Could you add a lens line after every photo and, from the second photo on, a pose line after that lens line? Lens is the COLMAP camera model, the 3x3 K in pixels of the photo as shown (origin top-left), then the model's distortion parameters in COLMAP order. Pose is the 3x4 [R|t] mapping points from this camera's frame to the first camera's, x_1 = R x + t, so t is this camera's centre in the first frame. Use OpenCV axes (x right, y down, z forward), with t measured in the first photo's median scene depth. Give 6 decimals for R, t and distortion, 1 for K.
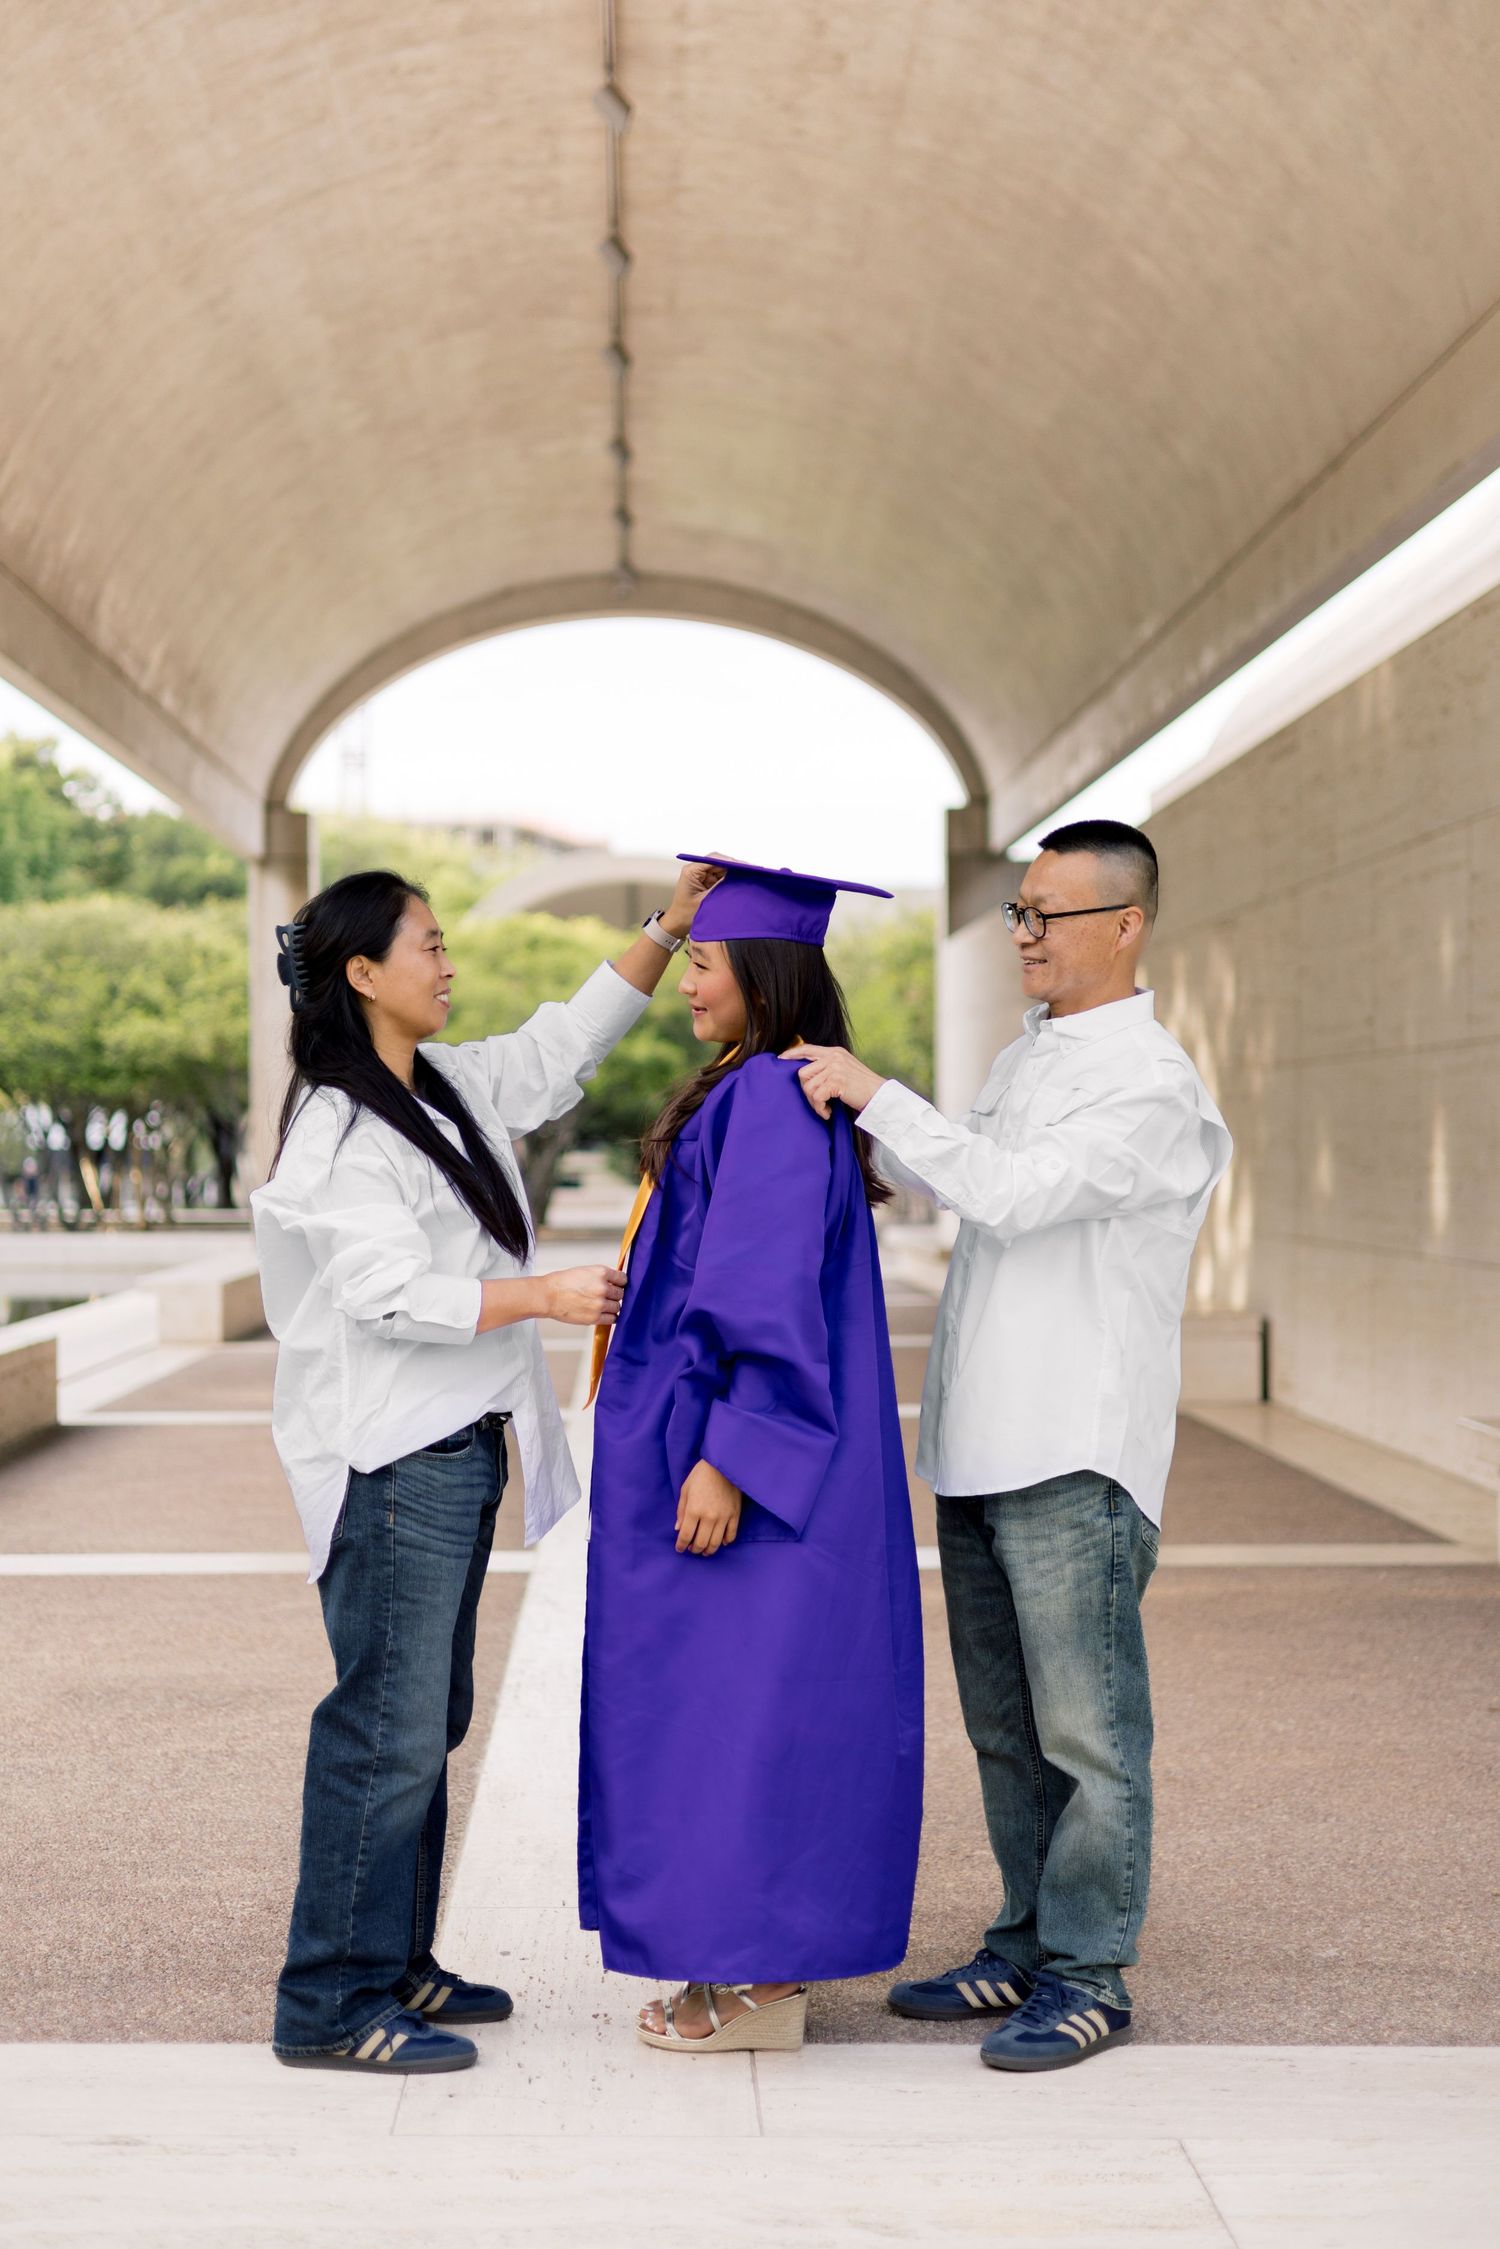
lens RADIAL K [[3147.1, 0, 750.0], [0, 3147.1, 1124.5], [0, 0, 1]] dist [0.010937, 0.038008]
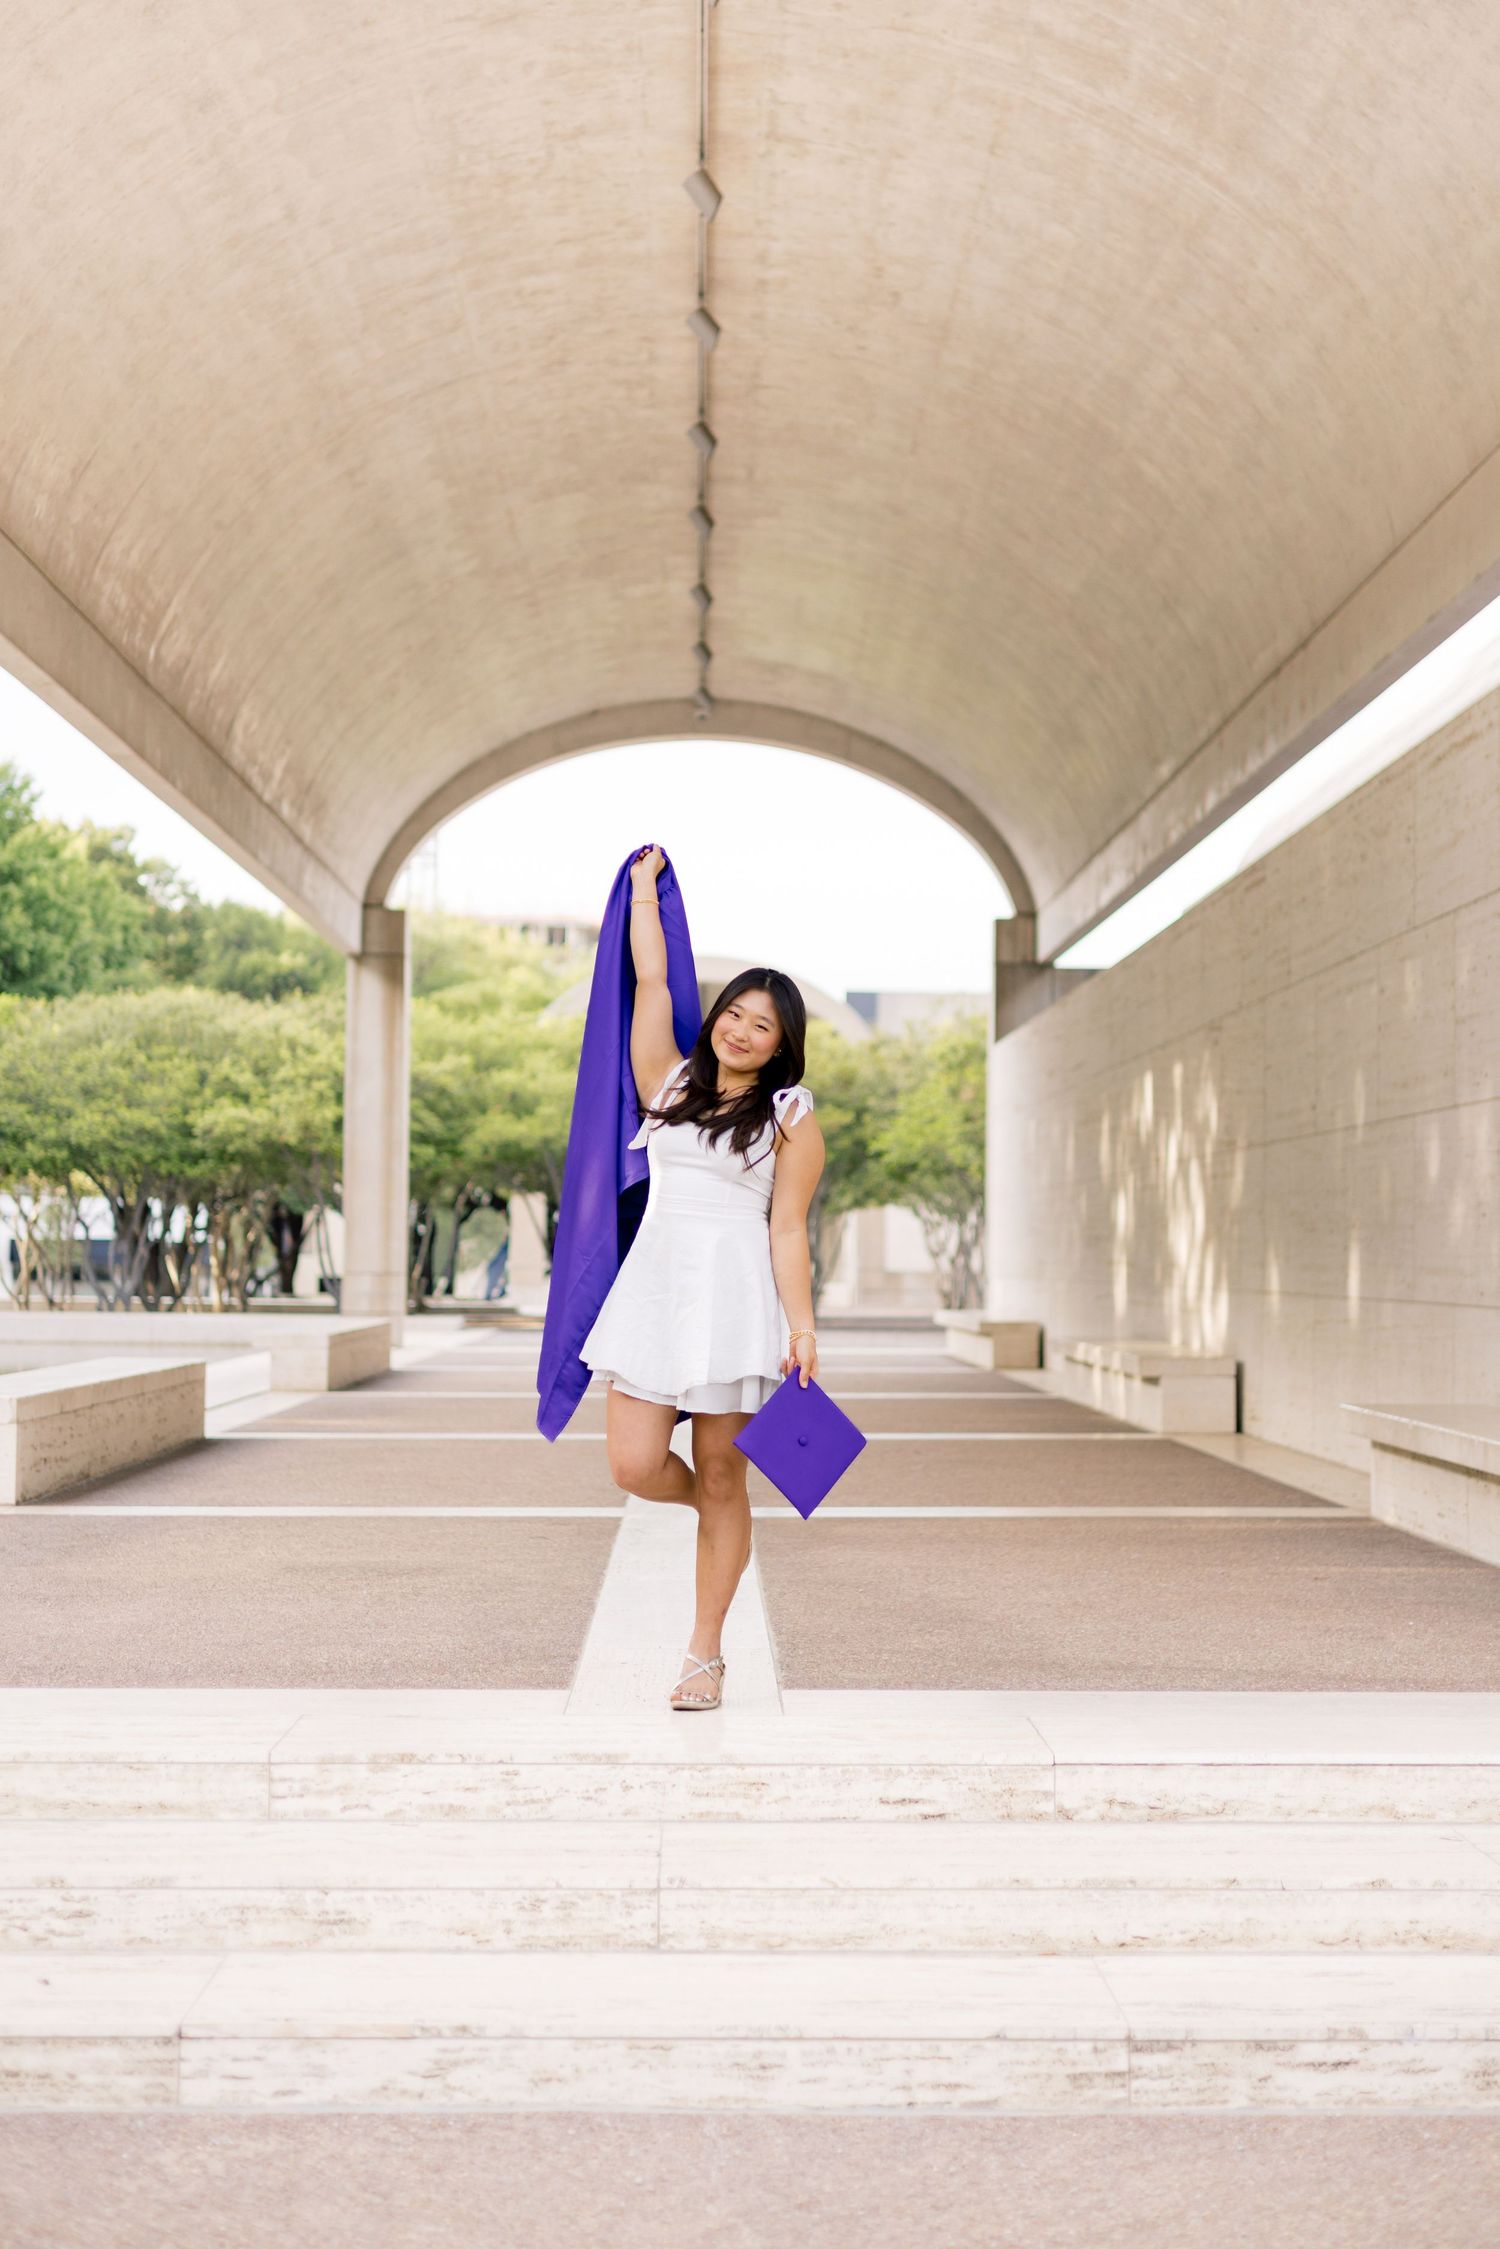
lens RADIAL K [[3225.6, 0, 939.4], [0, 3225.6, 1189.1], [0, 0, 1]] dist [0.028586, 0.020239]
pose [[0.999141, 0.017630, 0.037490, 0.004003], [-0.017066, 0.999737, -0.015308, 0.014177], [-0.037750, 0.014655, 0.999180, -0.168520]]
